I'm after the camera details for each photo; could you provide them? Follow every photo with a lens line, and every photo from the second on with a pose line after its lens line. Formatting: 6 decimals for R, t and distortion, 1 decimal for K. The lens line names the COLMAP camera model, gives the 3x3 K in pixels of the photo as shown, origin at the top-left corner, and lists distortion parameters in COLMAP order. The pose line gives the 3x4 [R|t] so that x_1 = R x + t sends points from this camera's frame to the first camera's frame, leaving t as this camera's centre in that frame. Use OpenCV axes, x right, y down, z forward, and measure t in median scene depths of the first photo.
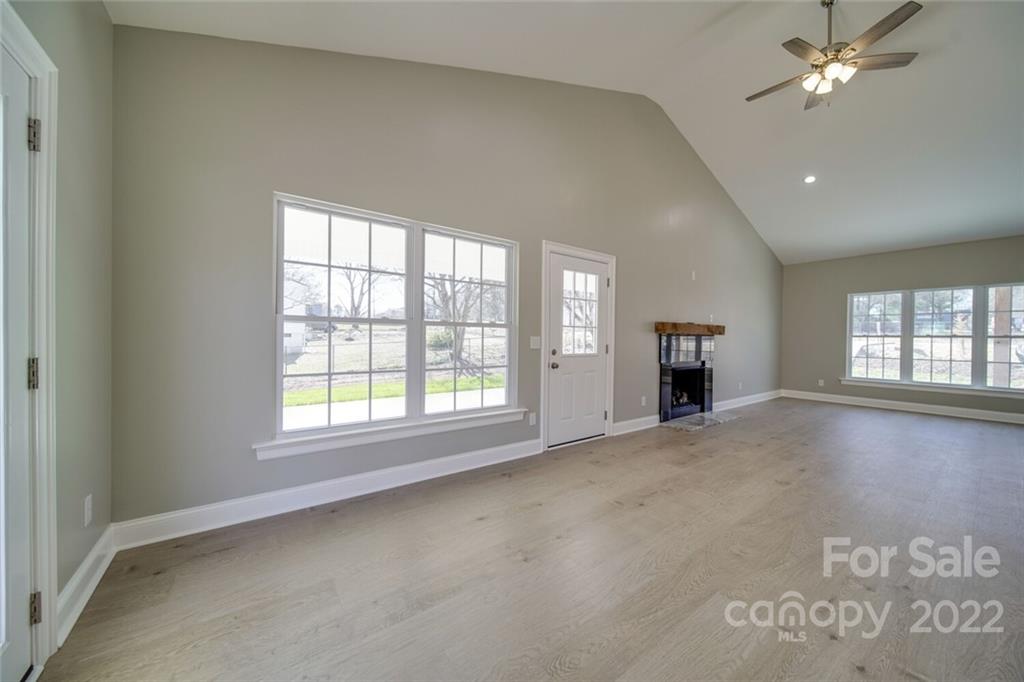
lens RADIAL K [[362.0, 0, 516.4], [0, 362.0, 340.3], [0, 0, 1]] dist [-0.000197, -0.000952]
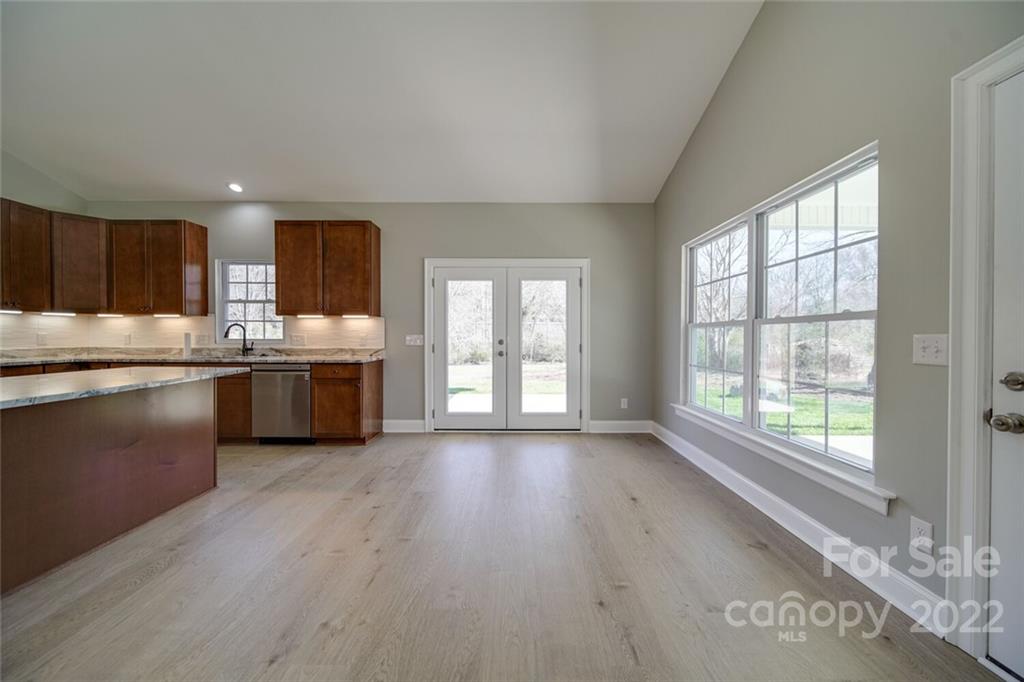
lens RADIAL K [[362.0, 0, 505.9], [0, 362.0, 342.0], [0, 0, 1]] dist [-0.000197, -0.000952]
pose [[-0.610631, -0.000860, -0.791915, 0.571997], [-0.014373, 0.999847, 0.009997, 0.000475], [0.791785, 0.017487, -0.610550, 0.755341]]
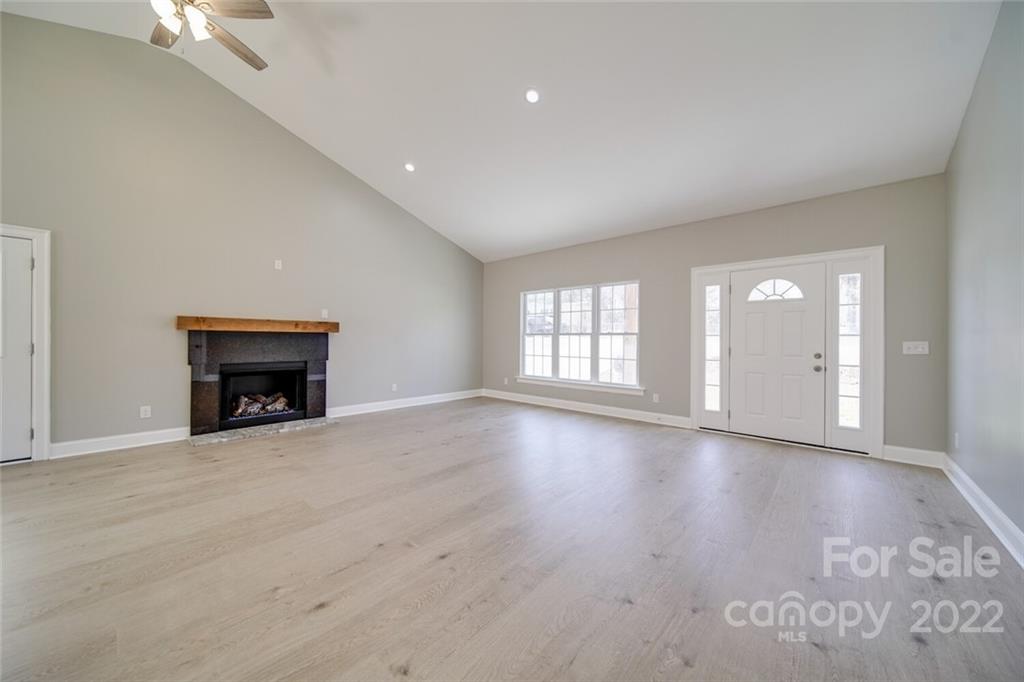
lens RADIAL K [[362.0, 0, 514.1], [0, 362.0, 341.7], [0, 0, 1]] dist [-0.000197, -0.000952]
pose [[0.980665, -0.005753, 0.195610, 1.148172], [0.006006, 0.999982, -0.000704, 0.016116], [-0.195602, 0.001865, 0.980682, 0.031623]]
